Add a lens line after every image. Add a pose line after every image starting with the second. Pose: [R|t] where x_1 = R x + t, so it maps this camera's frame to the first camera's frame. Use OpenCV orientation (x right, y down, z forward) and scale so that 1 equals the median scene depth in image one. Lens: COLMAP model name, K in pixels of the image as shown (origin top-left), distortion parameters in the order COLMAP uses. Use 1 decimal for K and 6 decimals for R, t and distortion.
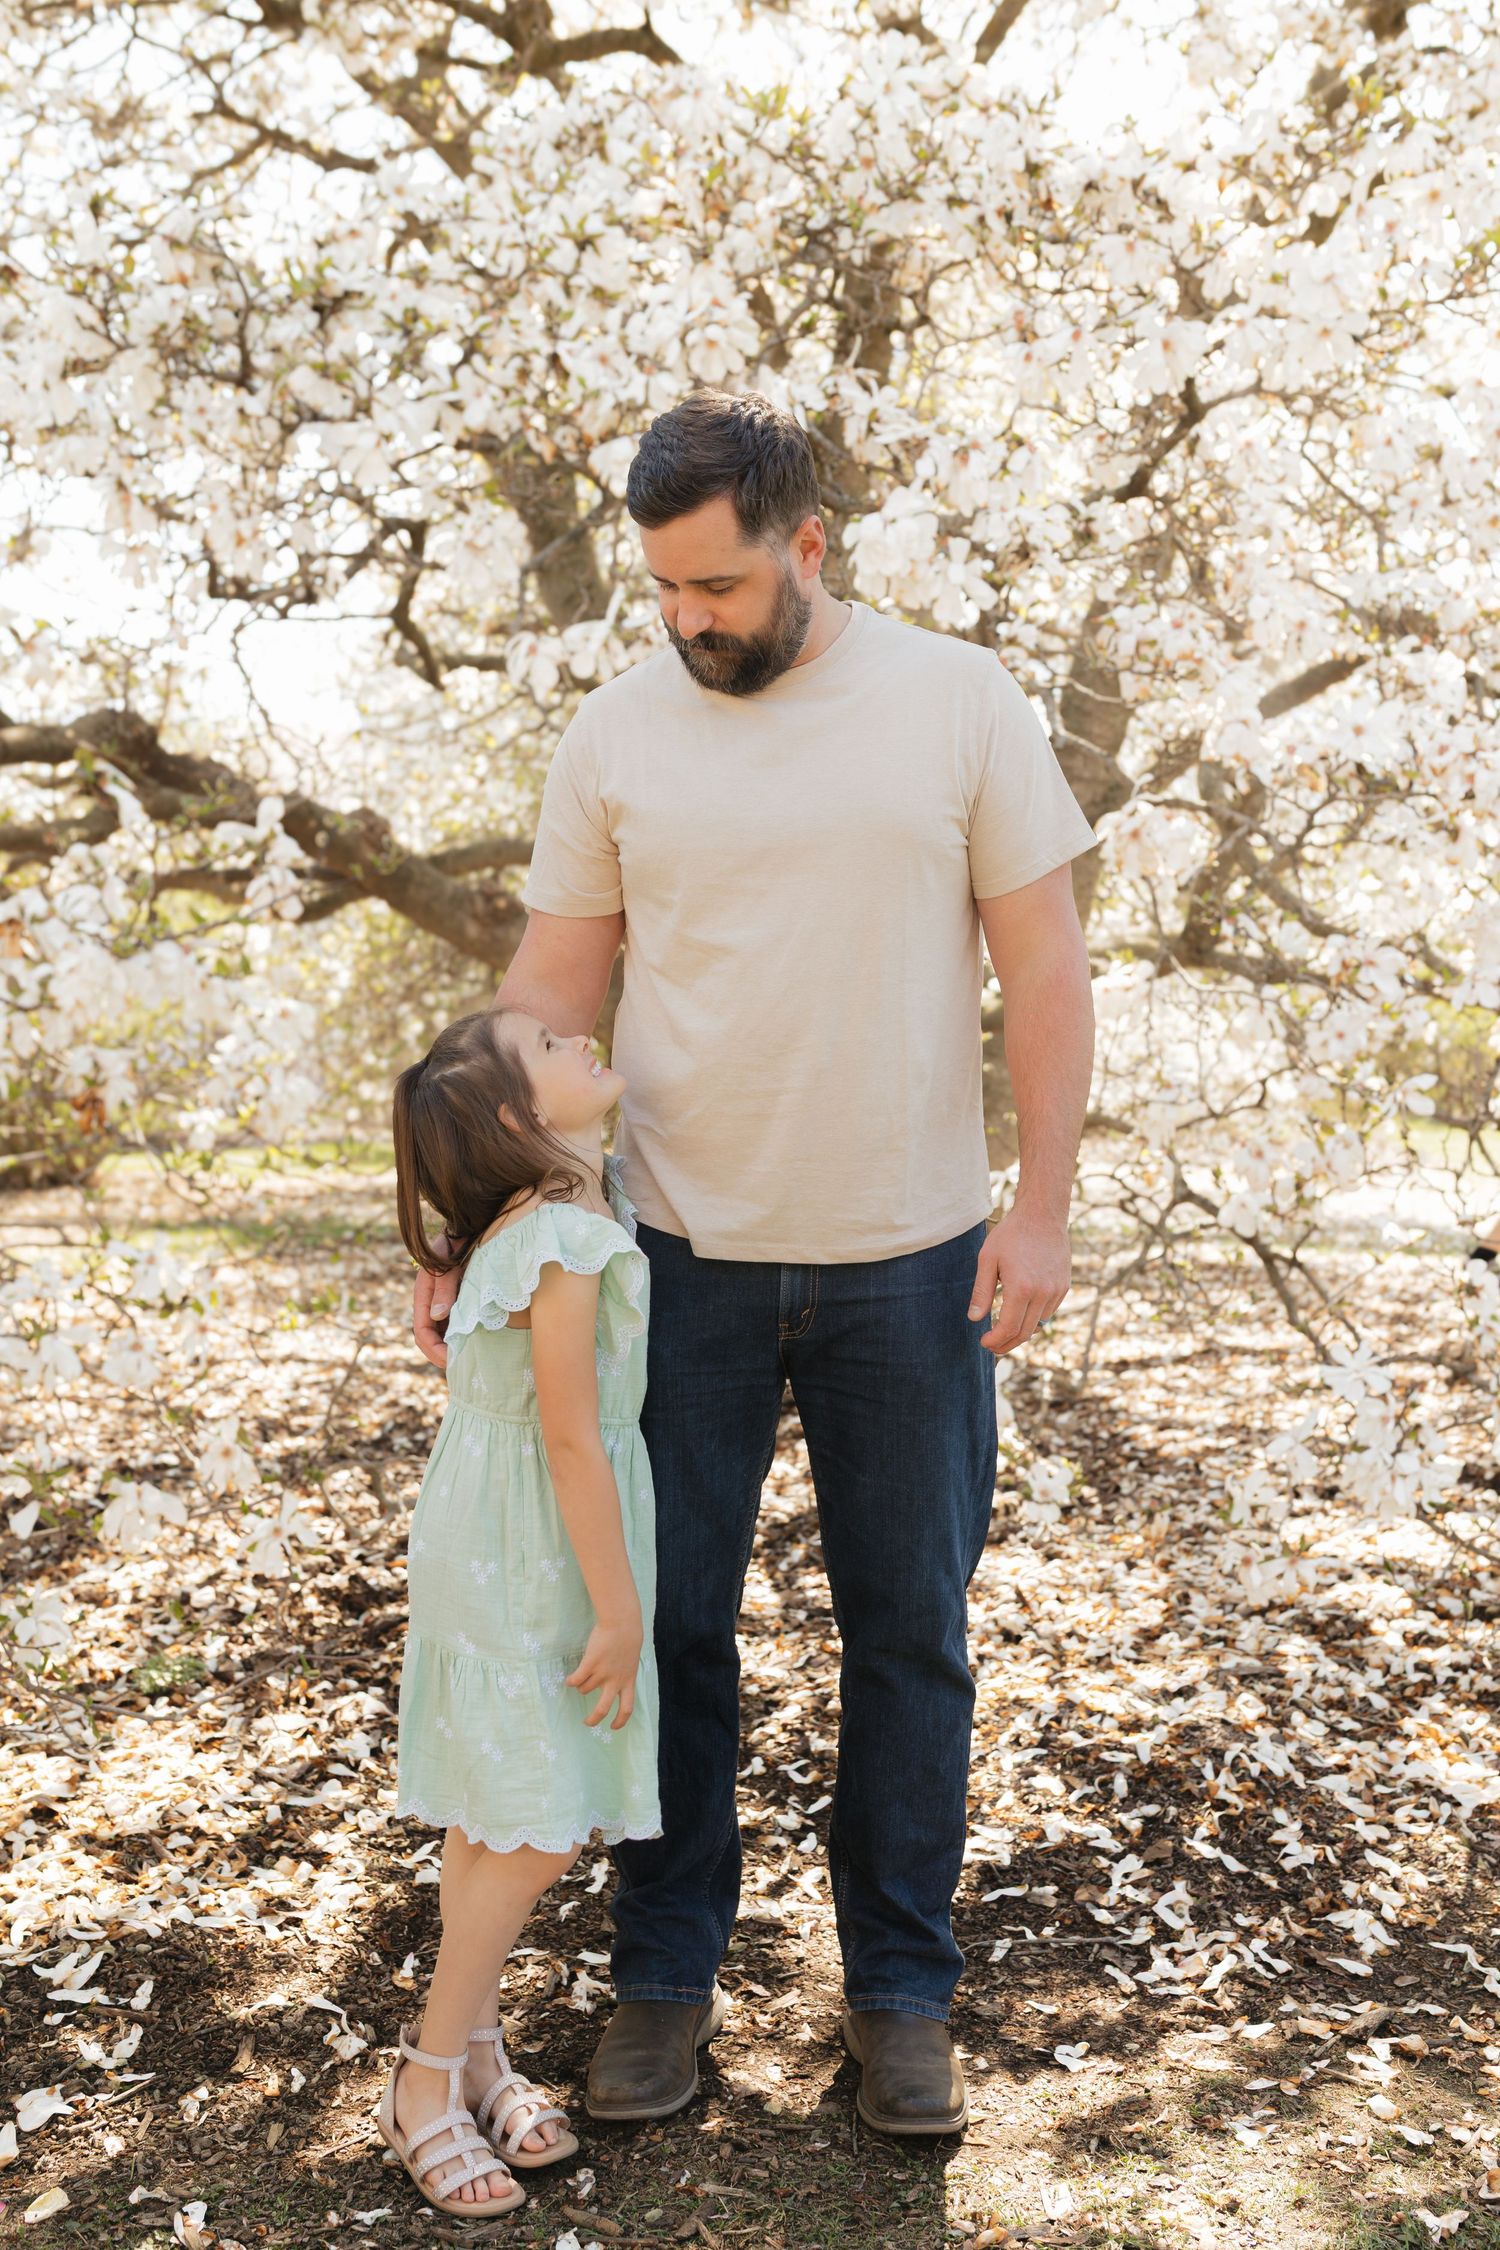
lens RADIAL K [[2137.9, 0, 750.0], [0, 2137.9, 1125.0], [0, 0, 1]] dist [0.004432, 0.004465]
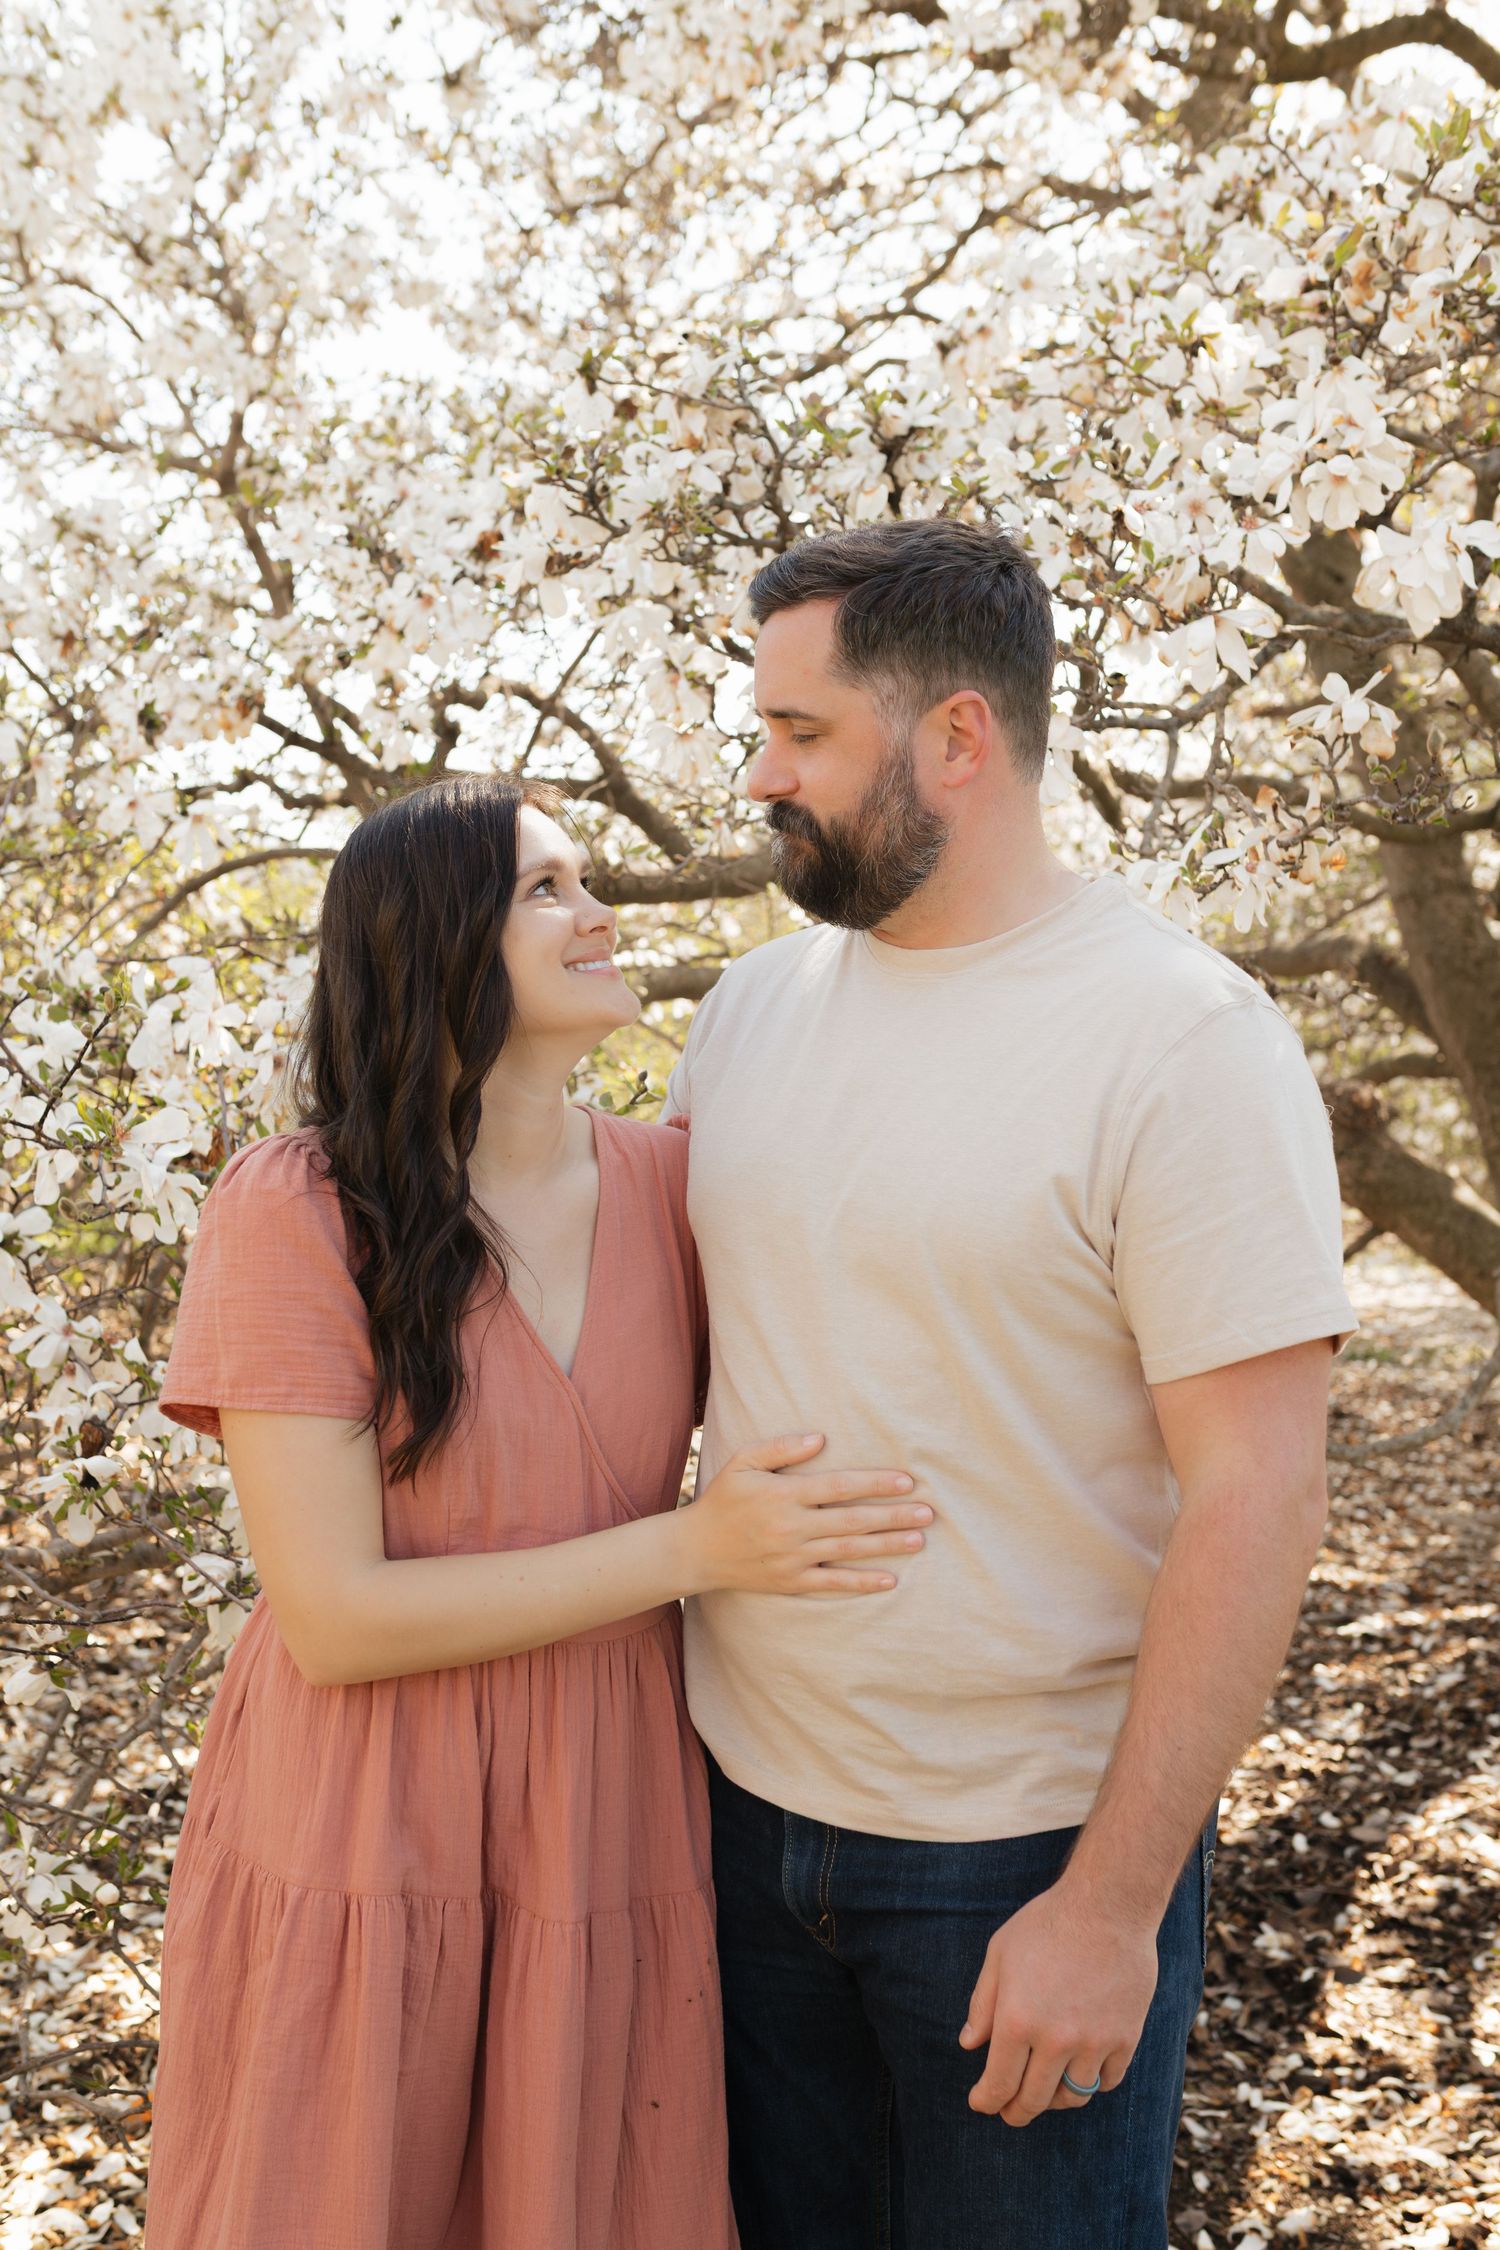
lens RADIAL K [[2132.7, 0, 745.3], [0, 2132.7, 1127.2], [0, 0, 1]] dist [-0.000778, 0.005981]
pose [[0.925059, 0.042125, -0.377480, 0.070253], [-0.043419, 0.999044, 0.005086, -0.125706], [0.377333, 0.011685, 0.926004, 0.228880]]
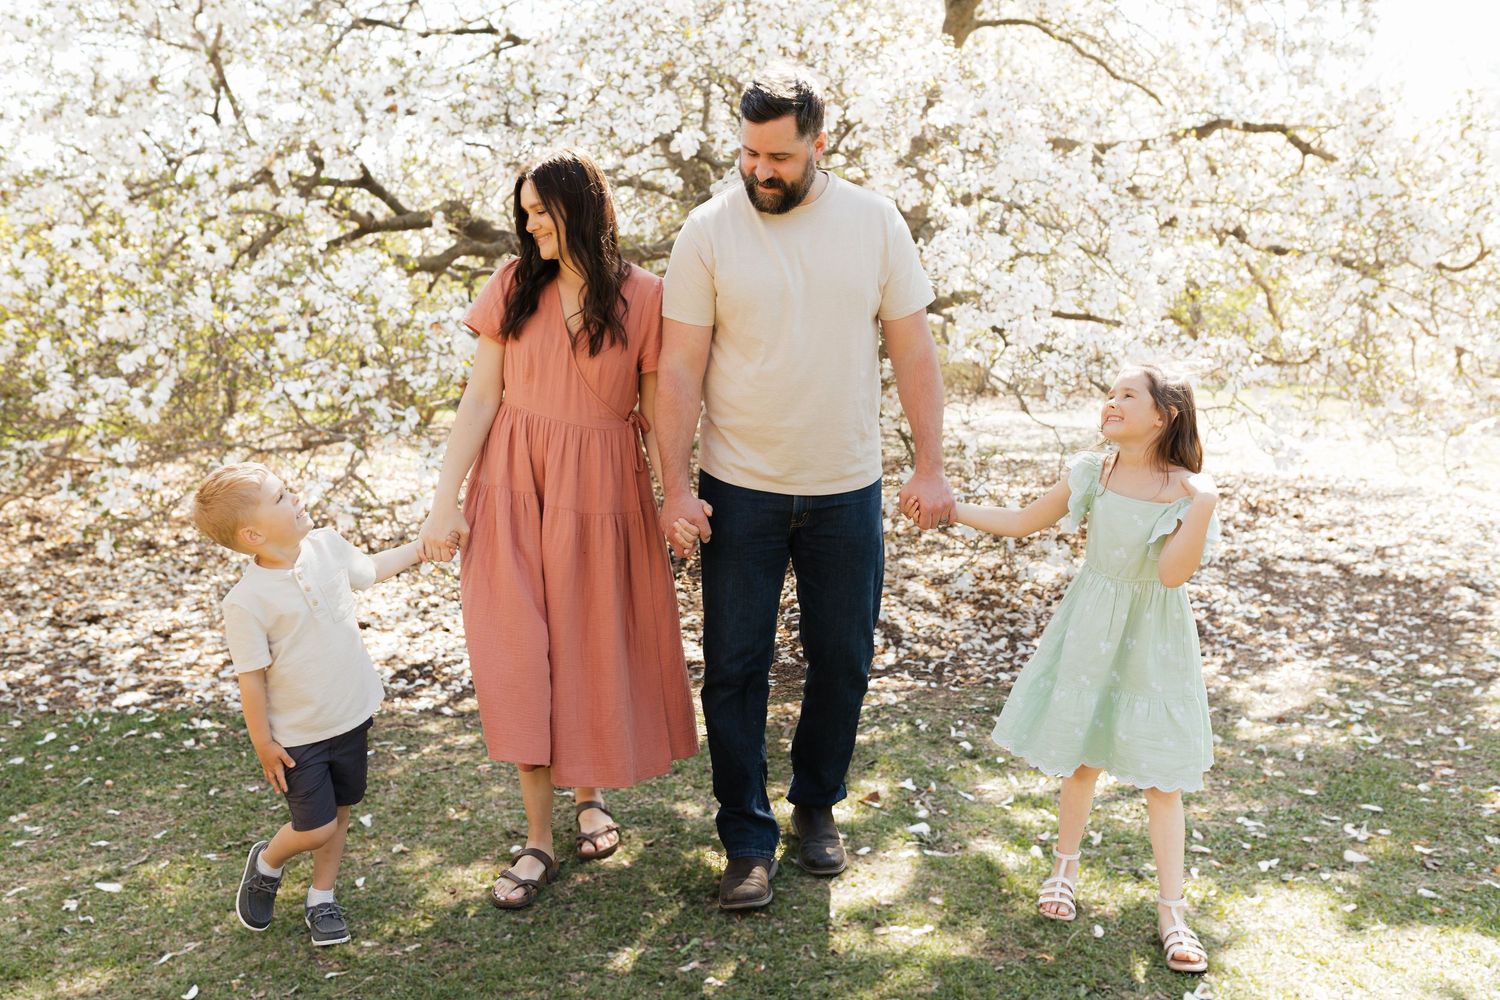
lens RADIAL K [[1324.1, 0, 750.0], [0, 1324.1, 500.0], [0, 0, 1]] dist [0.011590, 0.000648]
pose [[0.998313, -0.005386, -0.057804, 0.178325], [0.010468, 0.996066, 0.087989, -0.009642], [0.057103, -0.088446, 0.994443, -0.745483]]
